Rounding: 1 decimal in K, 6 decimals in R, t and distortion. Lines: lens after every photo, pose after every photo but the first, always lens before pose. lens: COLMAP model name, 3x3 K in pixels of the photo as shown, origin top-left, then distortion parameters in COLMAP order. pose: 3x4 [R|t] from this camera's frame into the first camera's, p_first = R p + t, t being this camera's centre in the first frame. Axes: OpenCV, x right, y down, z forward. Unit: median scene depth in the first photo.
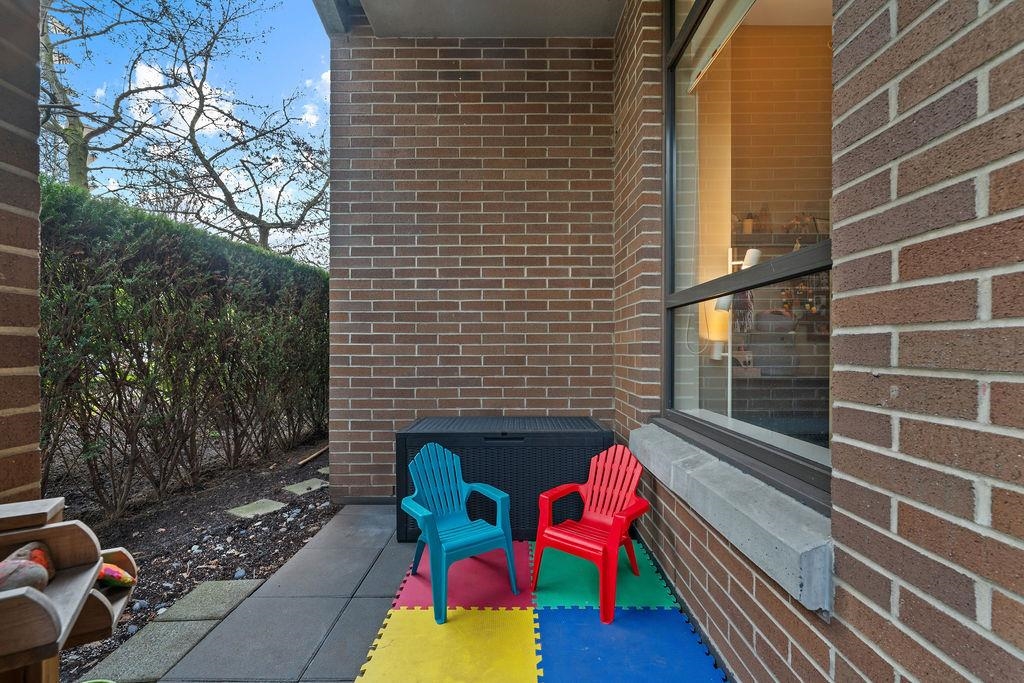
lens RADIAL K [[407.3, 0, 510.8], [0, 407.3, 351.0], [0, 0, 1]] dist [-0.000529, -0.000228]
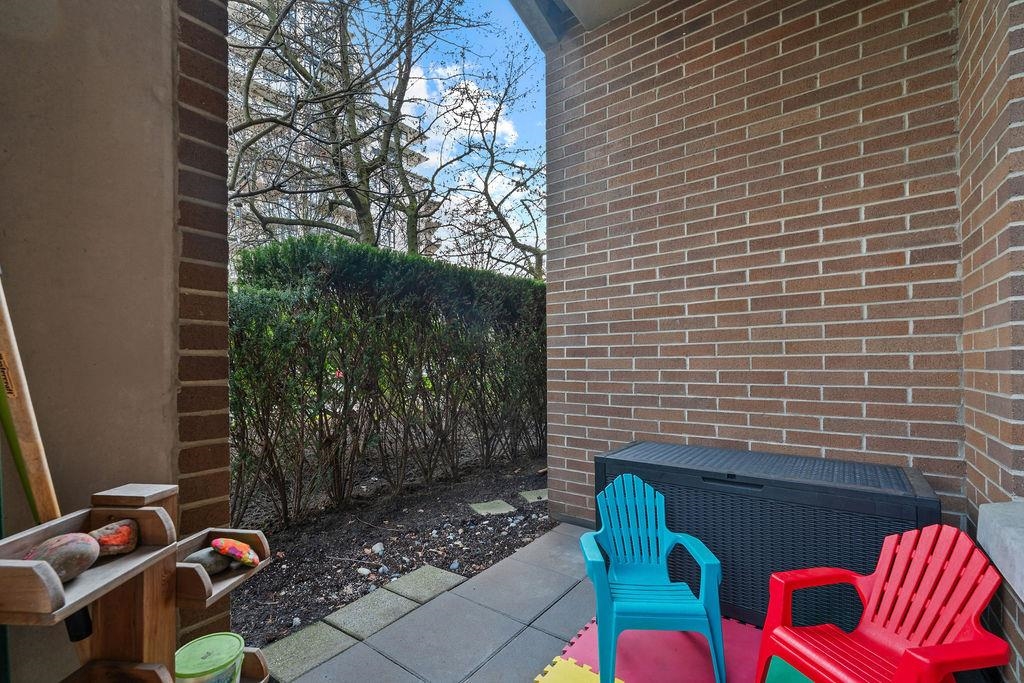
lens RADIAL K [[419.5, 0, 508.9], [0, 419.5, 362.6], [0, 0, 1]] dist [-0.000427, -0.000523]
pose [[0.800807, -0.006045, -0.598892, 0.096772], [0.003661, 0.999980, -0.005199, -0.001521], [0.598911, 0.001971, 0.800813, 0.112947]]
